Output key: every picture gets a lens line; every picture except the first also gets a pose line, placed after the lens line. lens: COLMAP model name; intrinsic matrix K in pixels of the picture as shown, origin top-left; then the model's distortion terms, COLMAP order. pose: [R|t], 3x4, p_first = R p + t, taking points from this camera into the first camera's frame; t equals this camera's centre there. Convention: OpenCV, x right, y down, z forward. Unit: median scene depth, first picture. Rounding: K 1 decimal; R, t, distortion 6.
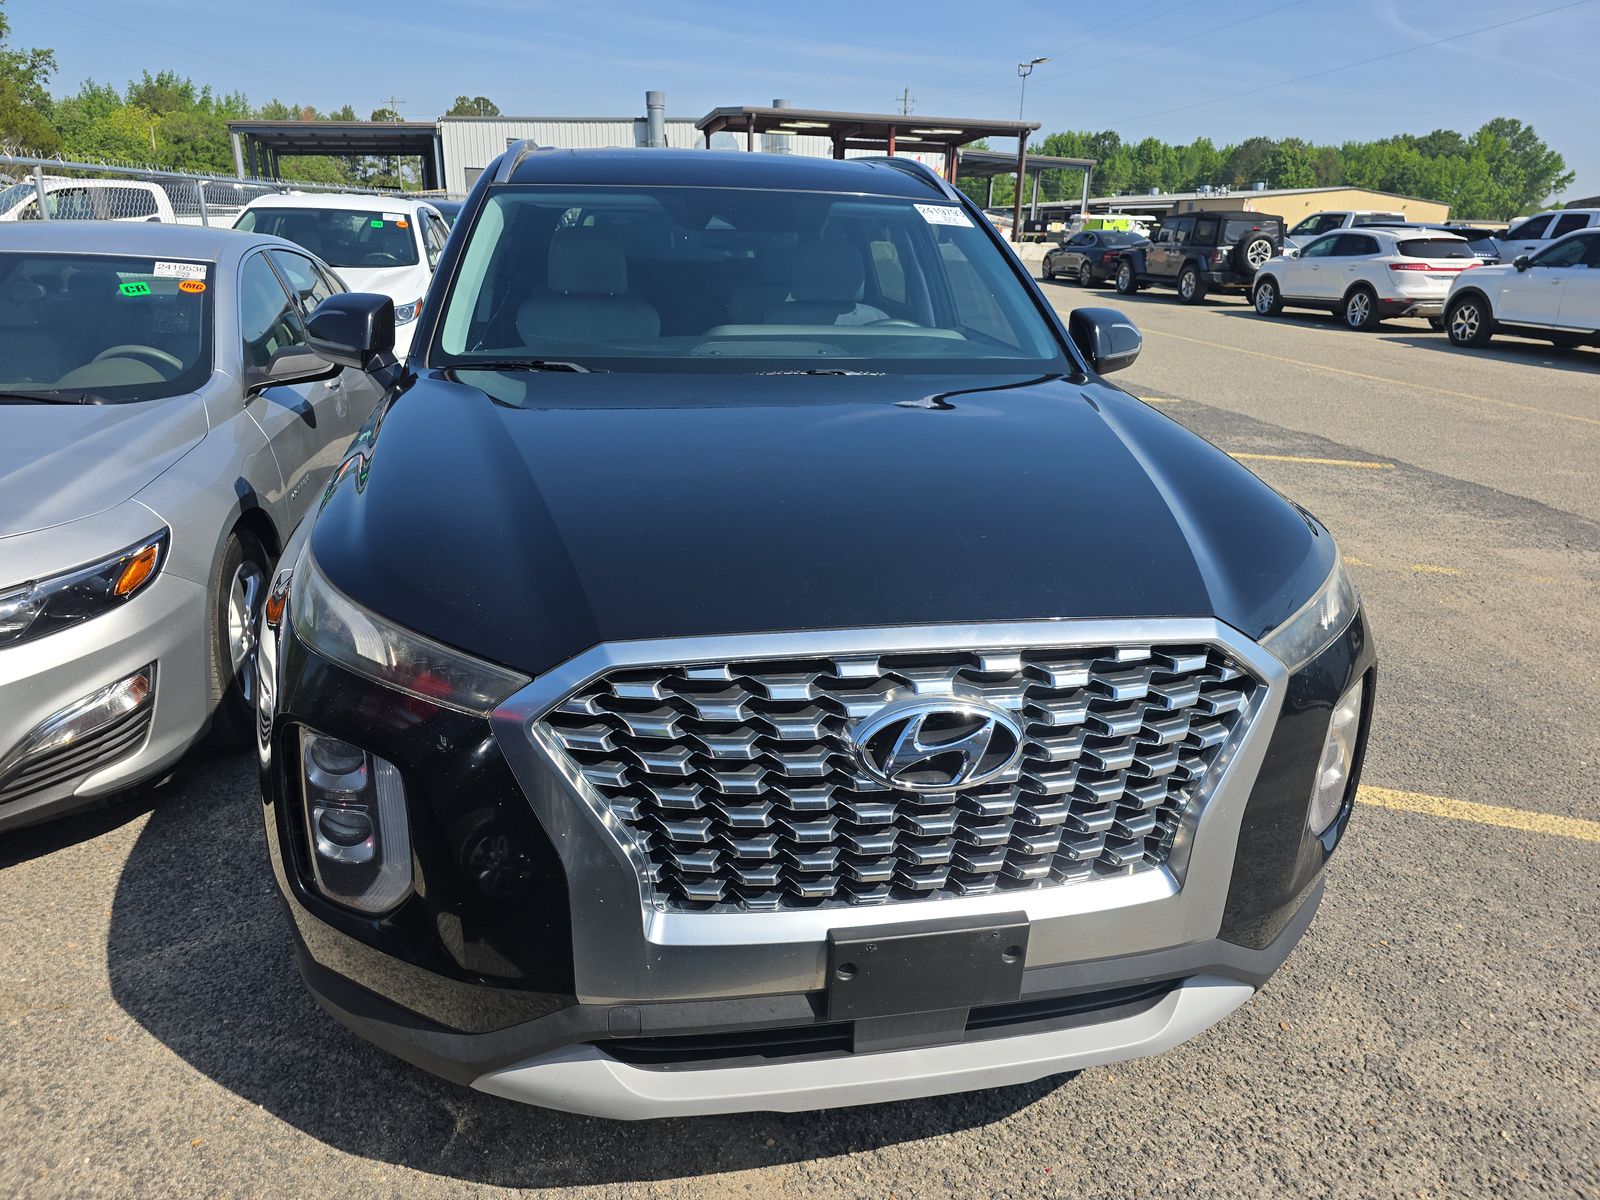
lens RADIAL K [[1046.2, 0, 800.0], [0, 1046.2, 600.0], [0, 0, 1]] dist [0.044950, -0.033026]
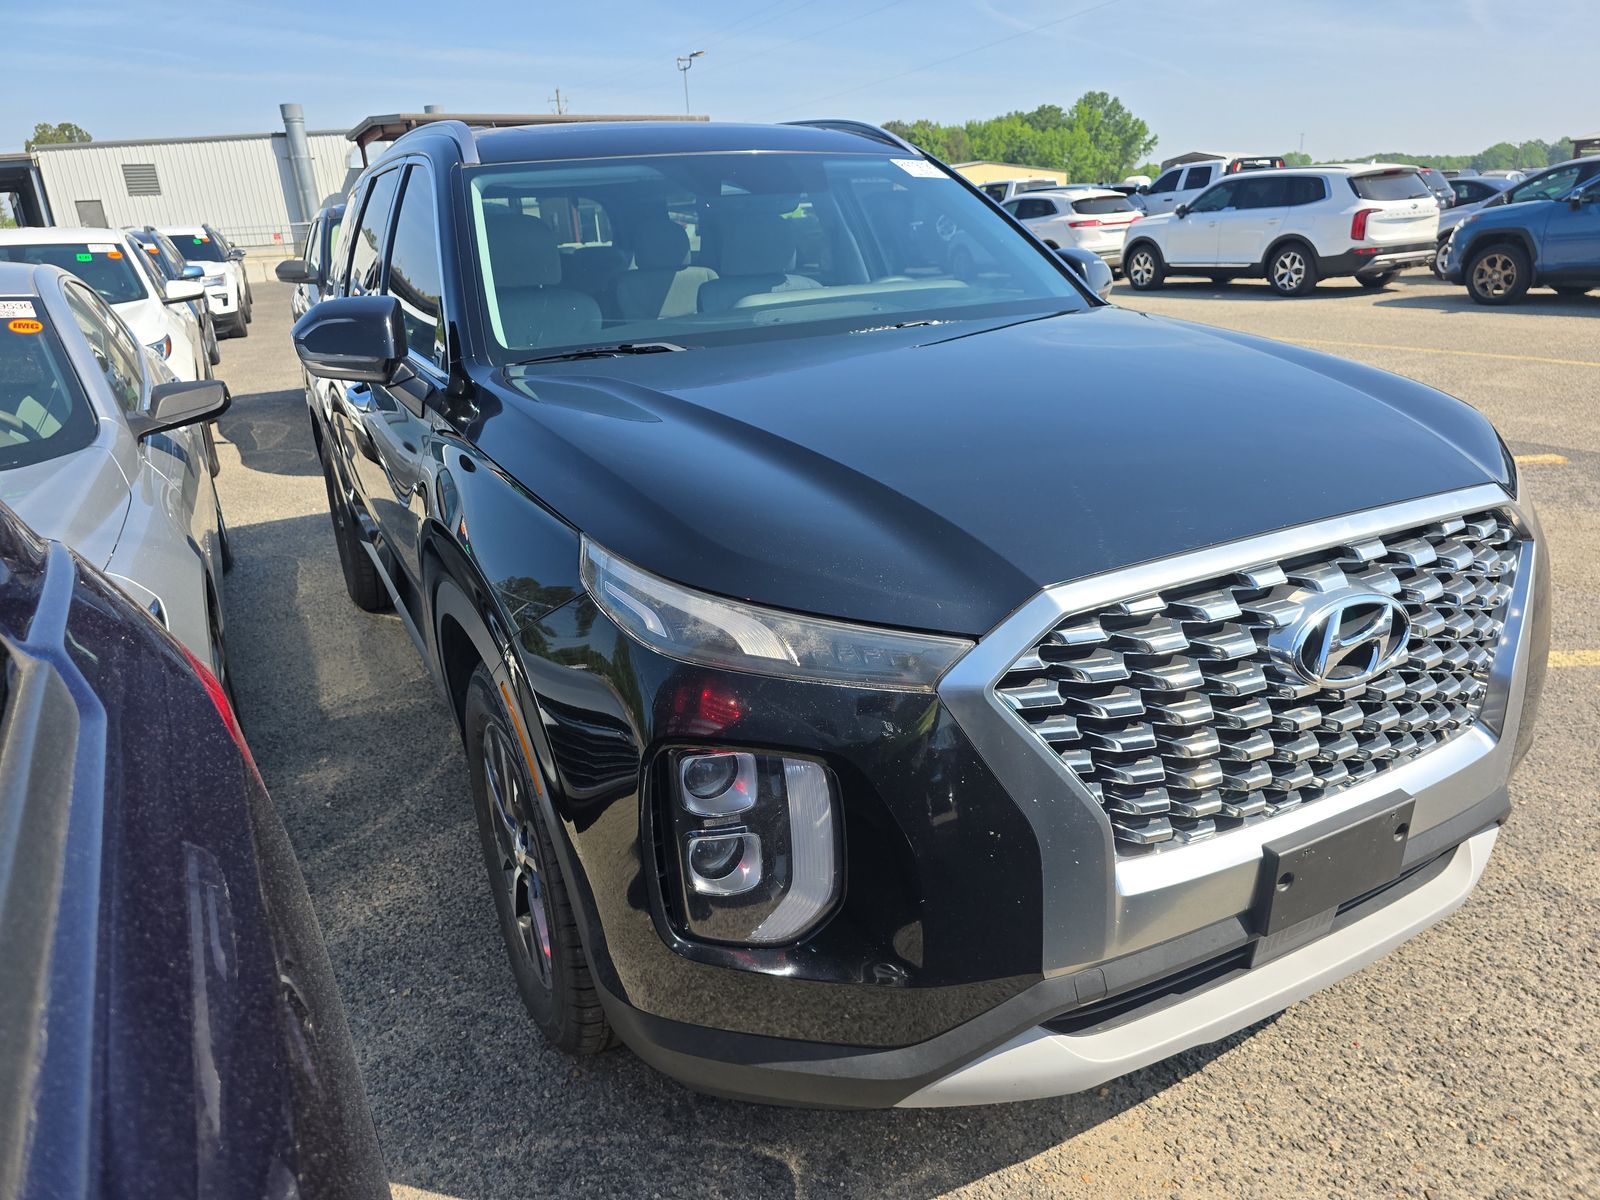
lens RADIAL K [[1046.2, 0, 800.0], [0, 1046.2, 600.0], [0, 0, 1]] dist [0.044950, -0.033026]
pose [[0.957528, -0.165241, 0.236296, -0.541707], [0.164714, 0.986094, 0.022113, -0.006301], [-0.236664, 0.017748, 0.971430, 0.125064]]
